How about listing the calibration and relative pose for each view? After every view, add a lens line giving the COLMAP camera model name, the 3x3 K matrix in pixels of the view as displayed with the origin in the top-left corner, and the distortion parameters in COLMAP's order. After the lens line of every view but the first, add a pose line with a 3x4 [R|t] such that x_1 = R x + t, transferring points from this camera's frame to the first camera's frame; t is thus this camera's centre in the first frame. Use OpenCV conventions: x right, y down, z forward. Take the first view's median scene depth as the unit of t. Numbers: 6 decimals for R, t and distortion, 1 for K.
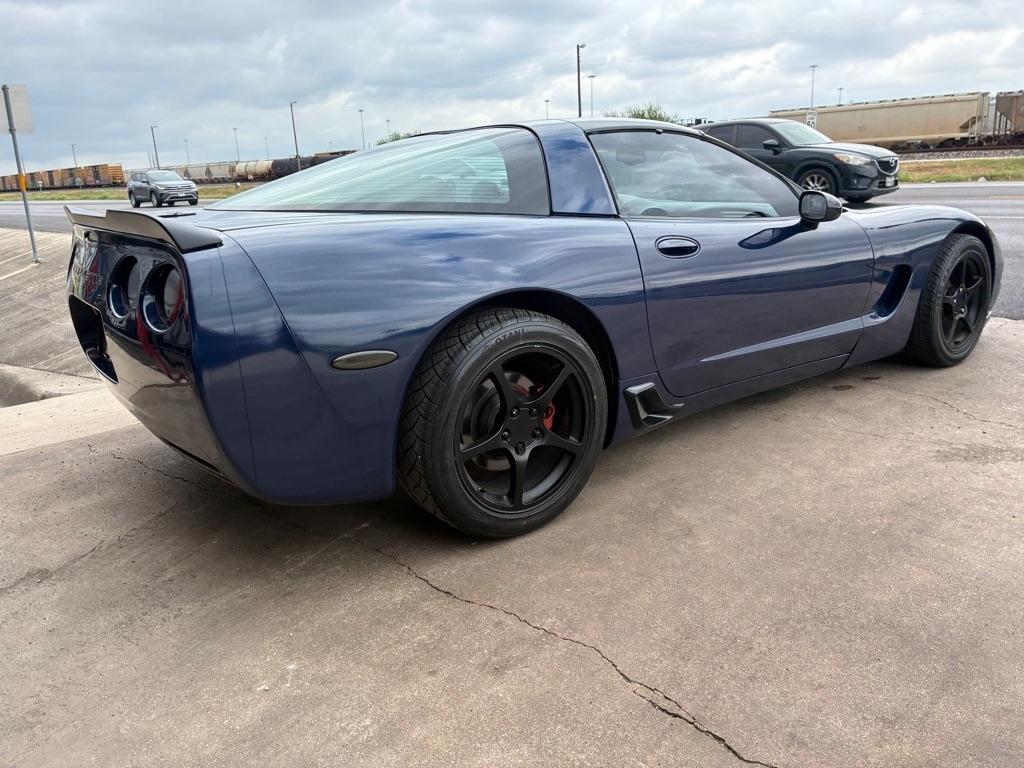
lens RADIAL K [[777.0, 0, 521.1], [0, 777.0, 381.5], [0, 0, 1]] dist [0.064450, -0.096321]
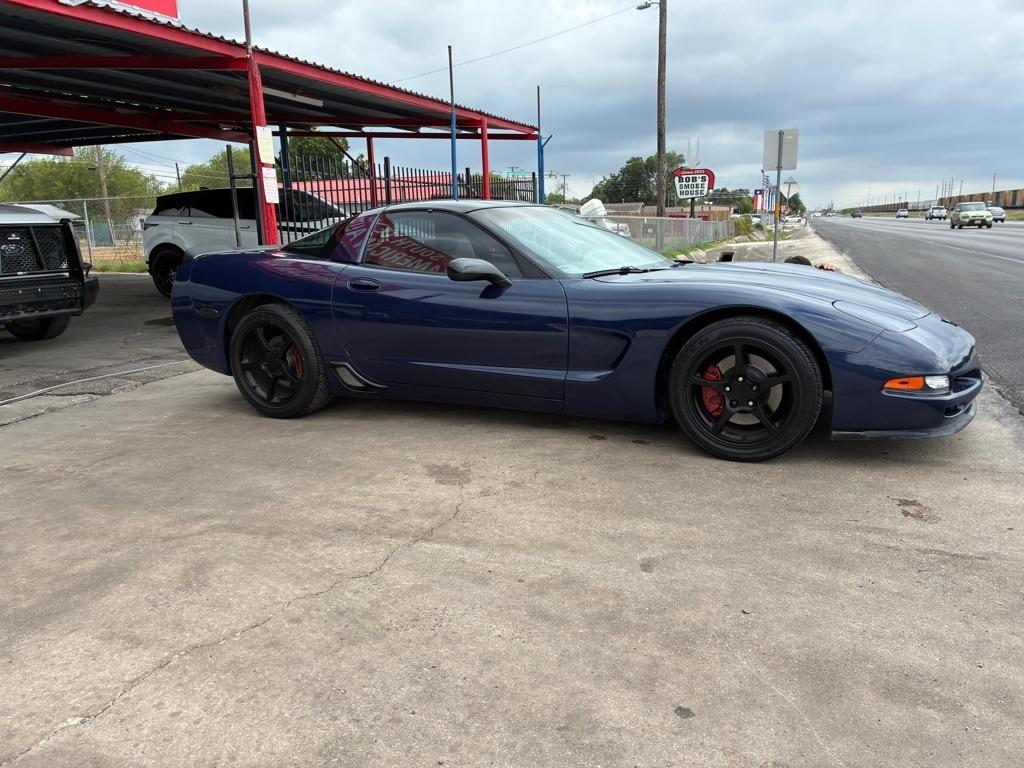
lens RADIAL K [[777.0, 0, 521.1], [0, 777.0, 381.5], [0, 0, 1]] dist [0.064450, -0.096321]
pose [[0.468814, 0.211502, -0.857602, 1.787319], [-0.228148, 0.966959, 0.113754, -0.235755], [0.853324, 0.142330, 0.501577, 0.469420]]
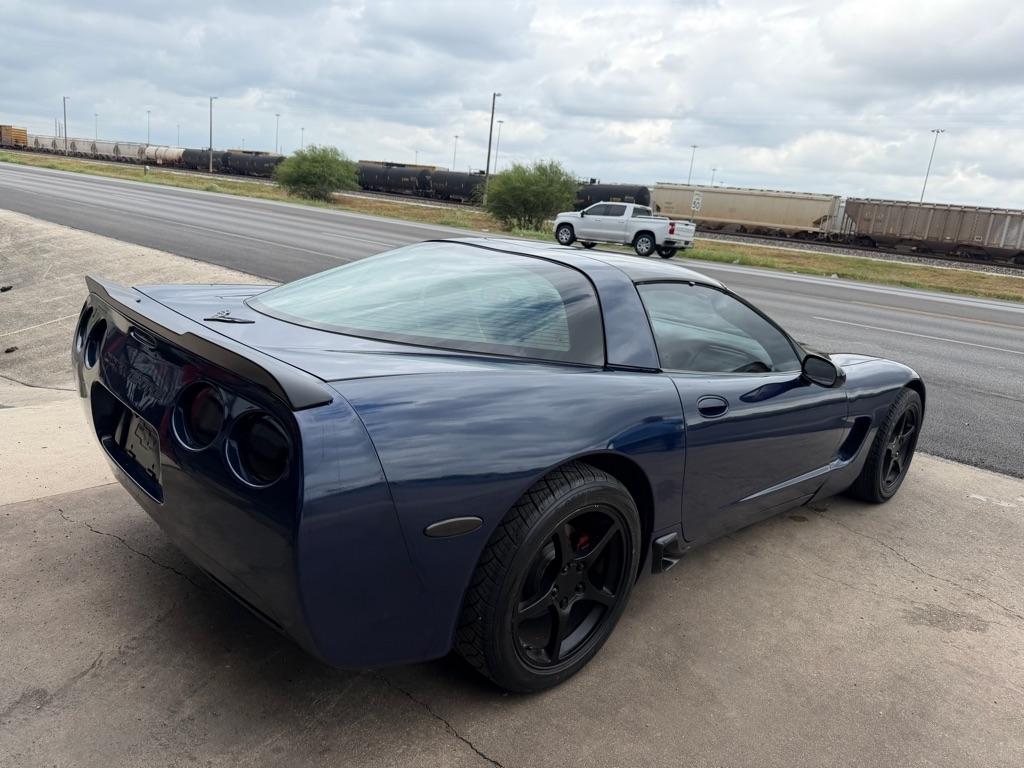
lens RADIAL K [[729.5, 0, 502.9], [0, 729.5, 380.7], [0, 0, 1]] dist [0.031703, -0.042401]
pose [[0.983282, 0.123171, 0.134108, -0.209399], [-0.119694, 0.992238, -0.033720, -0.136579], [-0.137220, 0.017105, 0.990393, 0.064453]]
